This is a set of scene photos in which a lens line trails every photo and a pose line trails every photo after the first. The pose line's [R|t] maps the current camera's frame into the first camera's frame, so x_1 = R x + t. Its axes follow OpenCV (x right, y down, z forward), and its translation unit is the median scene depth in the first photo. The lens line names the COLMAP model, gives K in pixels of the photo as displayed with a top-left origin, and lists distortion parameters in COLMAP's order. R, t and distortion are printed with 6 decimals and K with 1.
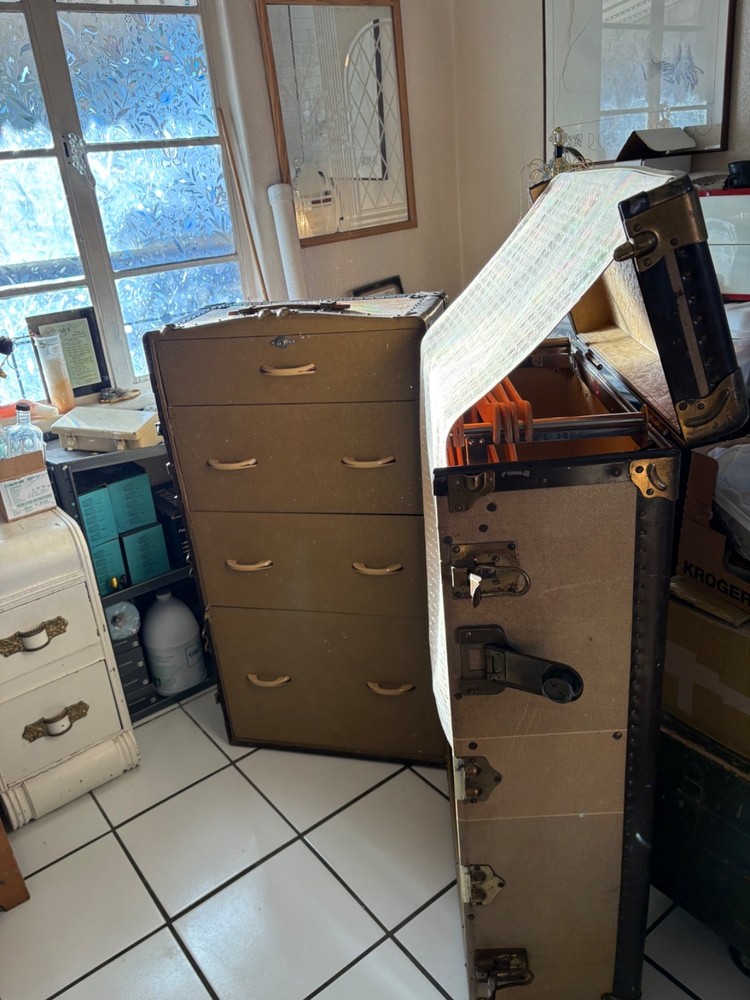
lens RADIAL K [[770.8, 0, 377.5], [0, 770.8, 505.0], [0, 0, 1]] dist [0.048821, -0.056988]
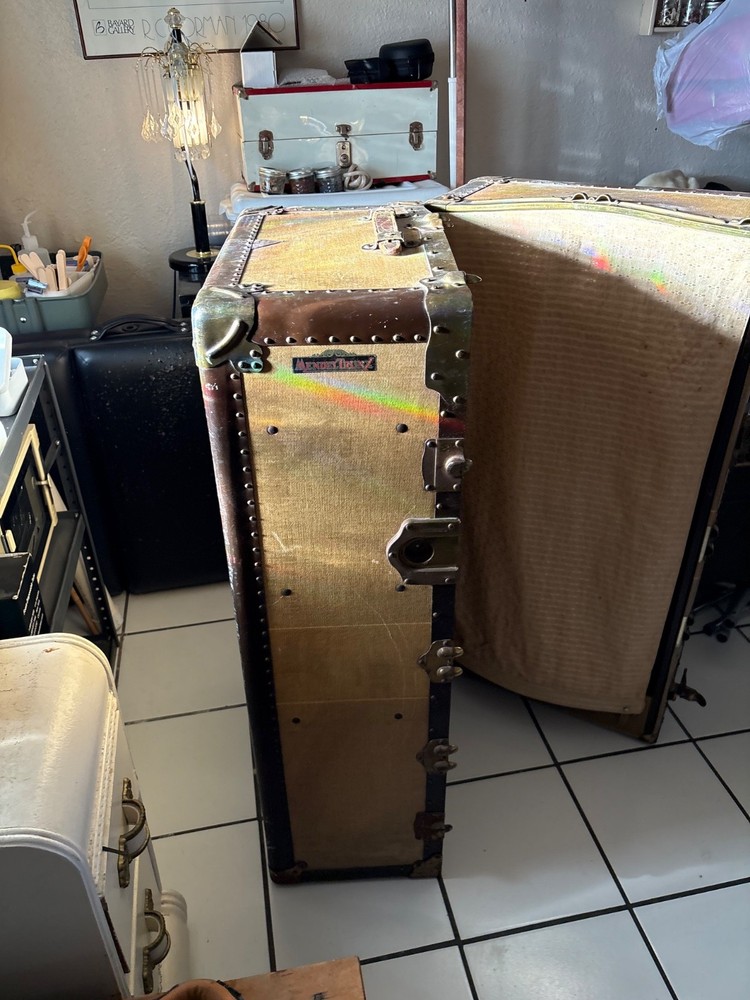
lens RADIAL K [[770.8, 0, 360.5], [0, 770.8, 503.6], [0, 0, 1]] dist [0.048821, -0.056988]
pose [[0.450490, -0.388132, 0.803998, -0.726584], [0.329204, 0.909311, 0.254515, -0.139249], [-0.829870, 0.150022, 0.537410, 0.490277]]
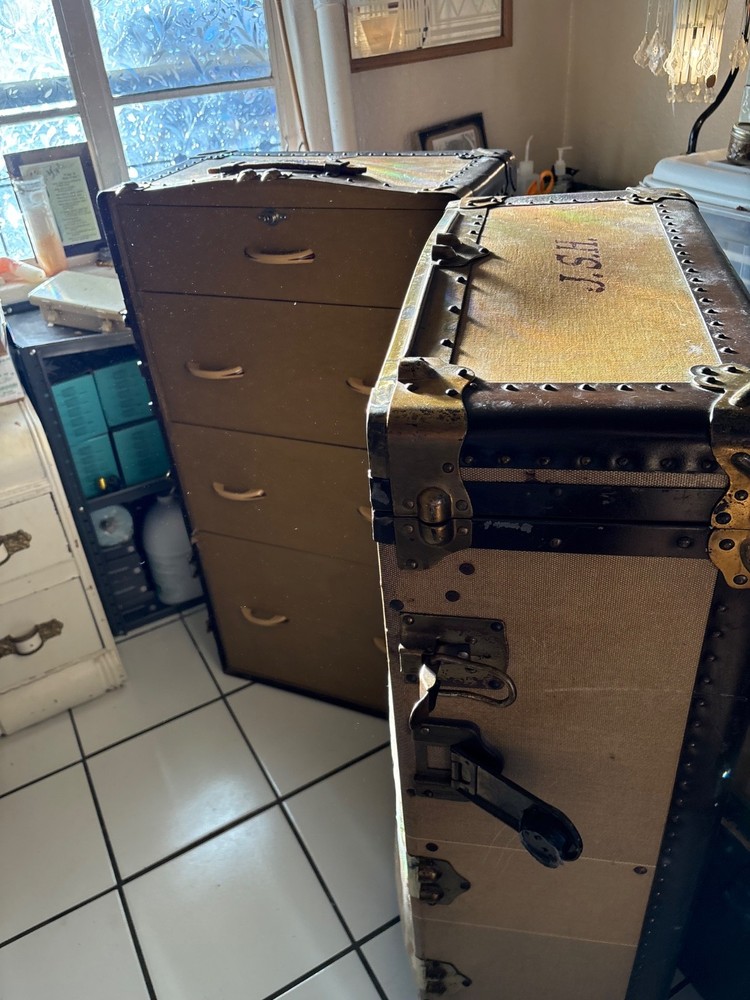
lens RADIAL K [[770.8, 0, 374.7], [0, 770.8, 496.2], [0, 0, 1]] dist [0.048821, -0.056988]
pose [[0.988298, 0.098261, -0.116667, 0.075443], [-0.074413, 0.978262, 0.193563, -0.088702], [0.133150, -0.182617, 0.974126, 0.215646]]
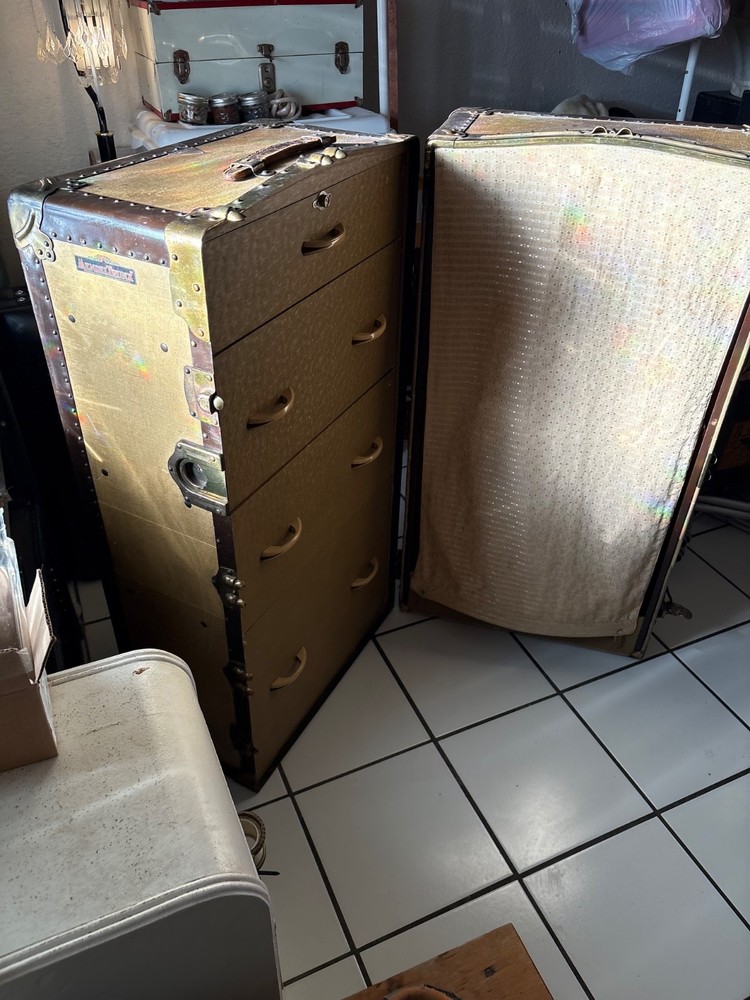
lens RADIAL K [[770.8, 0, 361.4], [0, 770.8, 506.0], [0, 0, 1]] dist [0.048821, -0.056988]
pose [[0.236202, -0.495092, 0.836118, -0.749833], [0.348826, 0.846313, 0.402586, -0.217165], [-0.906934, 0.196568, 0.372601, 0.662755]]
